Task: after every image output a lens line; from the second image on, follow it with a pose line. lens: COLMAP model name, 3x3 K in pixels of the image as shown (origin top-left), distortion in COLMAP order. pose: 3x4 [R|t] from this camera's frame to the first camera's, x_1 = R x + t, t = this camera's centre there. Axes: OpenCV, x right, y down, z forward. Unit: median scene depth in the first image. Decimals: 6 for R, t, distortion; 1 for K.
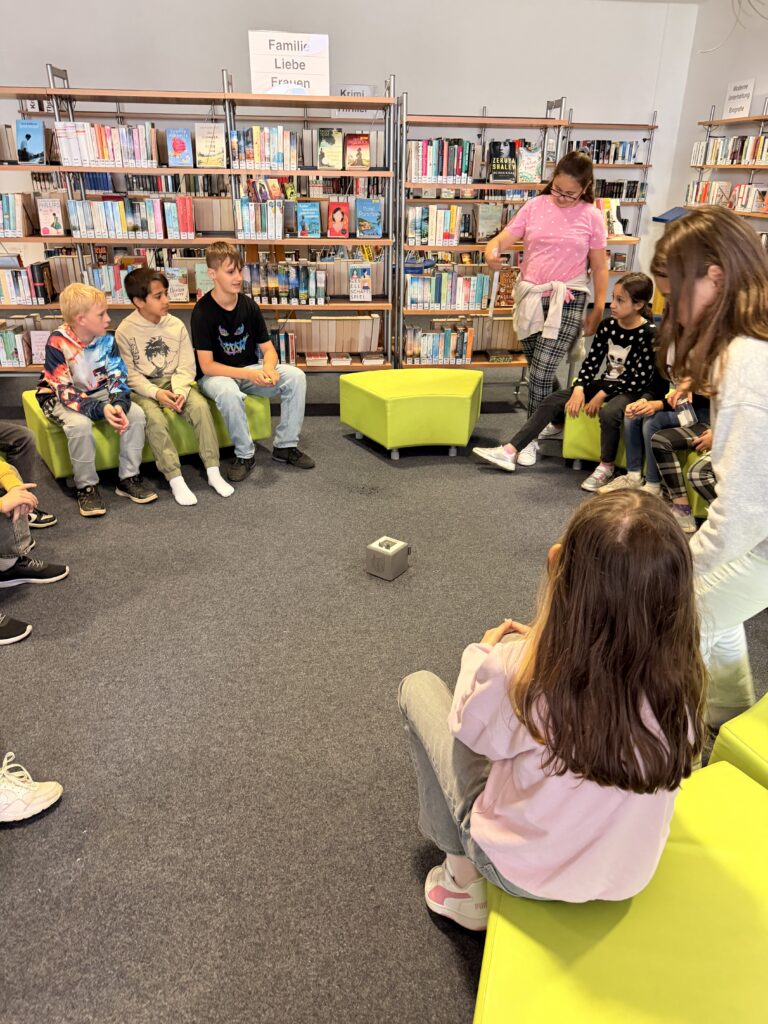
lens RADIAL K [[716.6, 0, 384.0], [0, 716.6, 512.0], [0, 0, 1]] dist [0.062357, -0.086653]
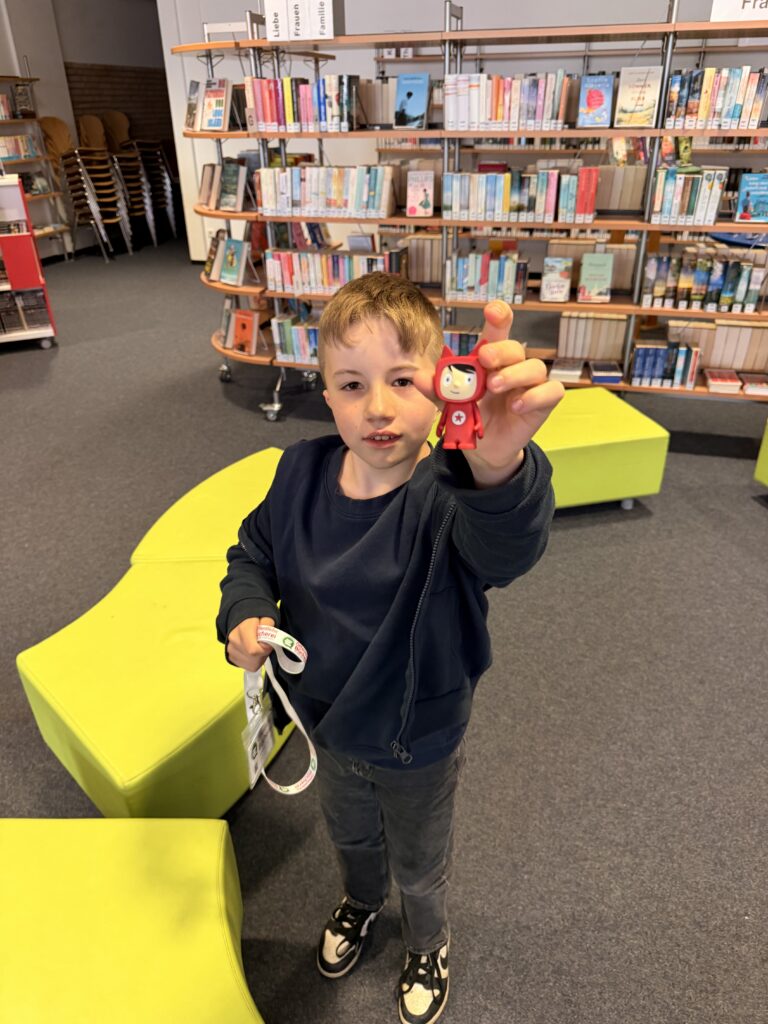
lens RADIAL K [[725.7, 0, 378.1], [0, 725.7, 508.9], [0, 0, 1]] dist [-0.011210, -0.005222]
pose [[0.927708, 0.152478, -0.340748, -0.167907], [-0.128746, 0.987461, 0.091351, -0.120812], [0.350404, -0.040877, 0.935706, 0.194508]]
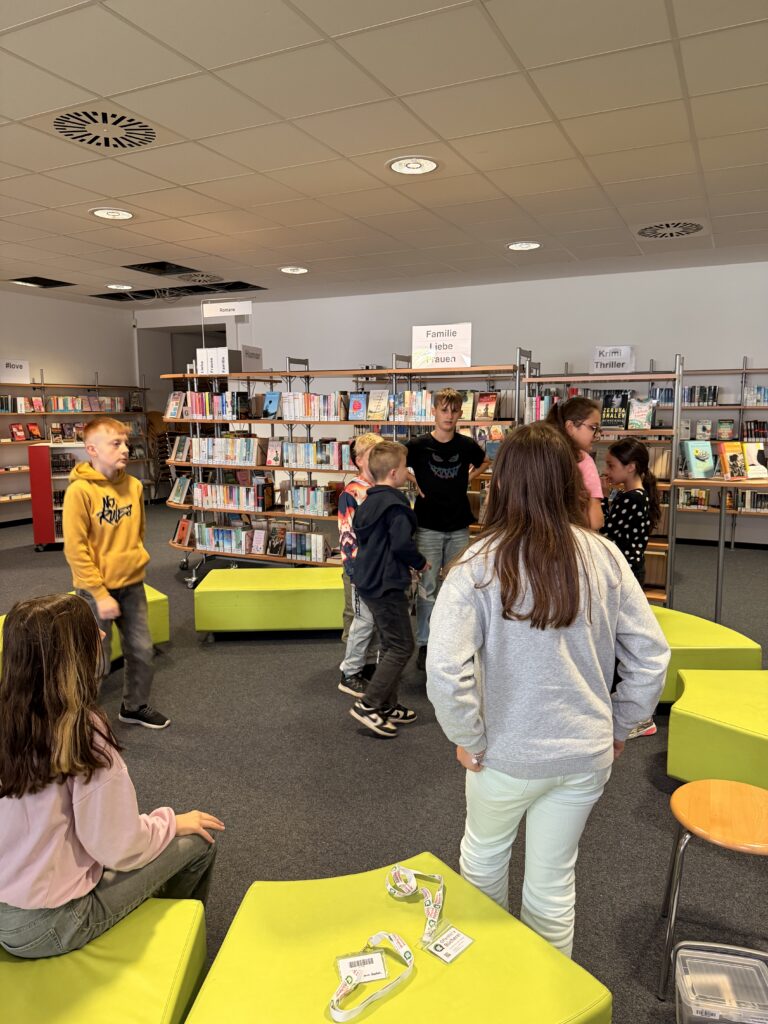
lens RADIAL K [[716.6, 0, 384.0], [0, 716.6, 512.0], [0, 0, 1]] dist [0.062357, -0.086653]
pose [[0.846118, 0.056438, -0.529999, 0.470149], [-0.214035, 0.946658, -0.240890, -0.006051], [0.488133, 0.317260, 0.813064, -0.001067]]
